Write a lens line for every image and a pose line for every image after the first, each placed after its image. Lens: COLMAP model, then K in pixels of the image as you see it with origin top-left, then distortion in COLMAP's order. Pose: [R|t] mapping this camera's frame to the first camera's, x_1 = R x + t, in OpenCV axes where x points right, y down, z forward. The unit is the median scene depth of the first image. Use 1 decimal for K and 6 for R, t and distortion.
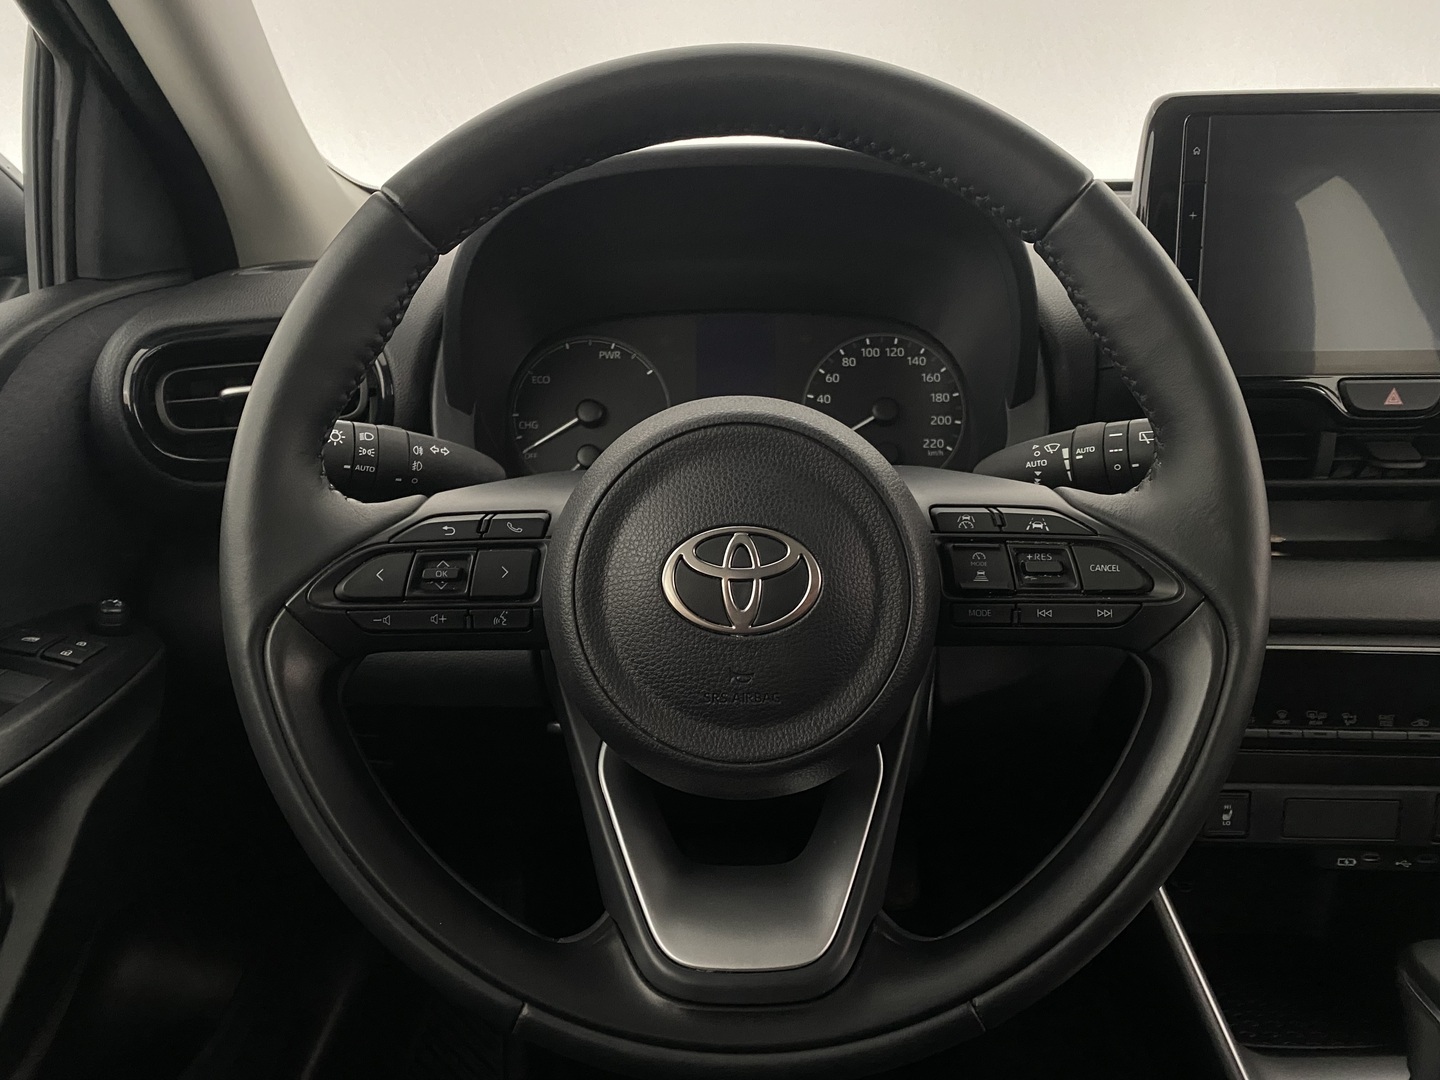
lens RADIAL K [[1099.8, 0, 720.0], [0, 1099.8, 540.0], [0, 0, 1]] dist [0.155113, -0.394057]
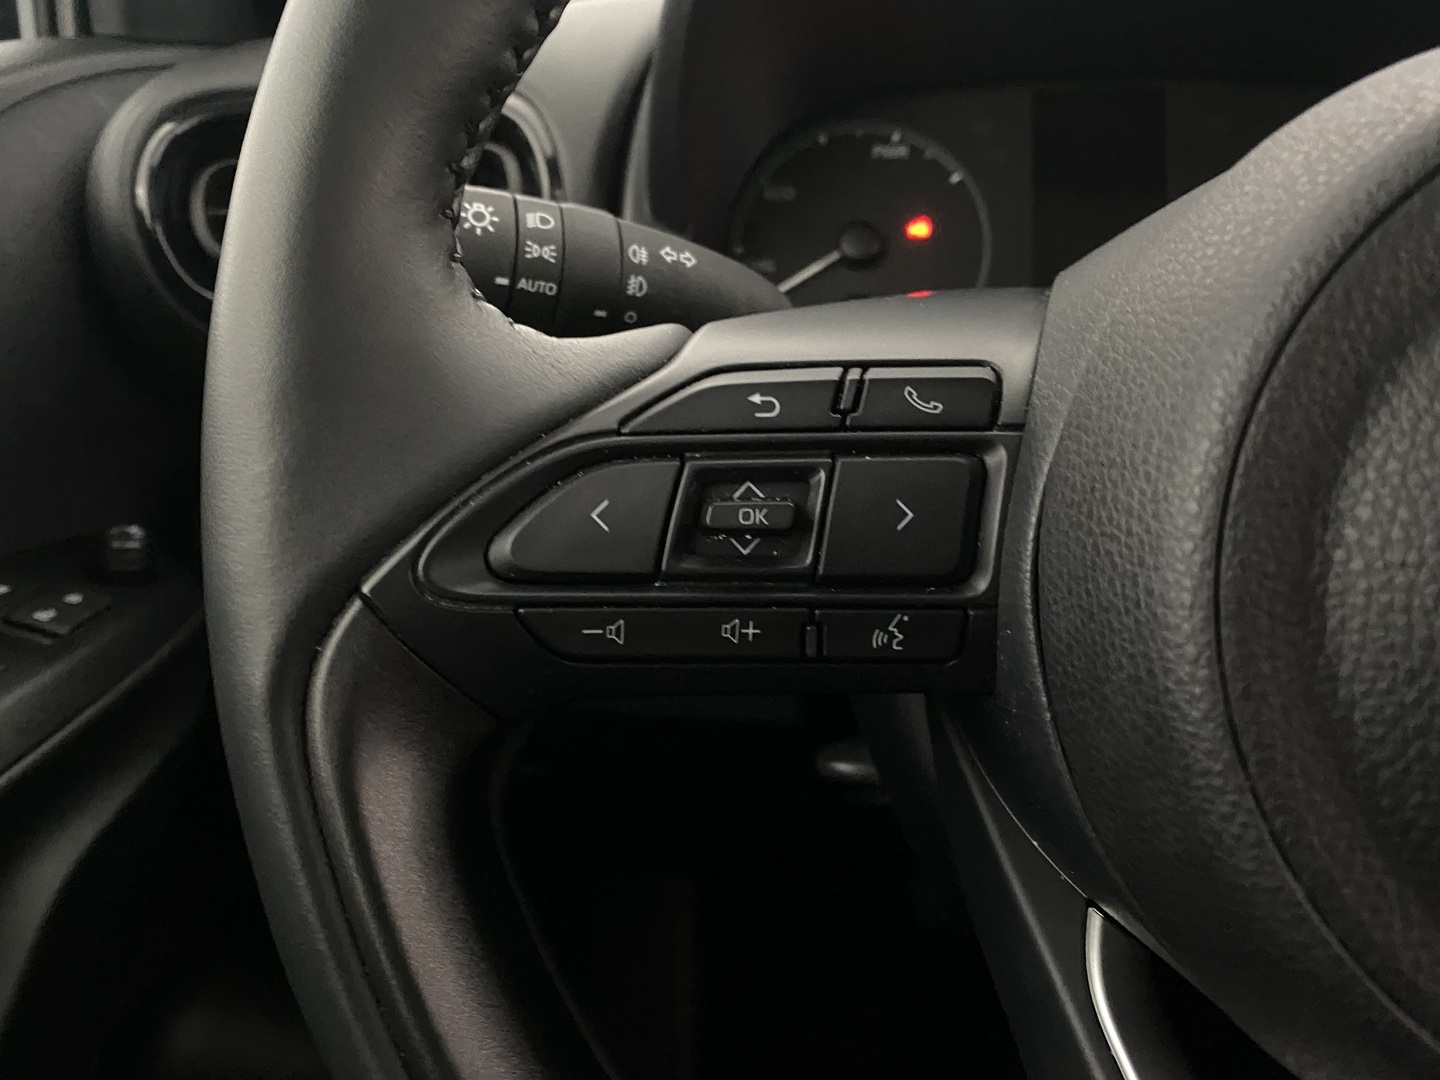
lens RADIAL K [[1099.8, 0, 720.0], [0, 1099.8, 540.0], [0, 0, 1]] dist [0.155113, -0.394057]
pose [[0.994315, 0.027066, -0.102981, -0.215598], [-0.019160, 0.996847, 0.077005, 0.009100], [0.104741, -0.074594, 0.991698, 0.598777]]
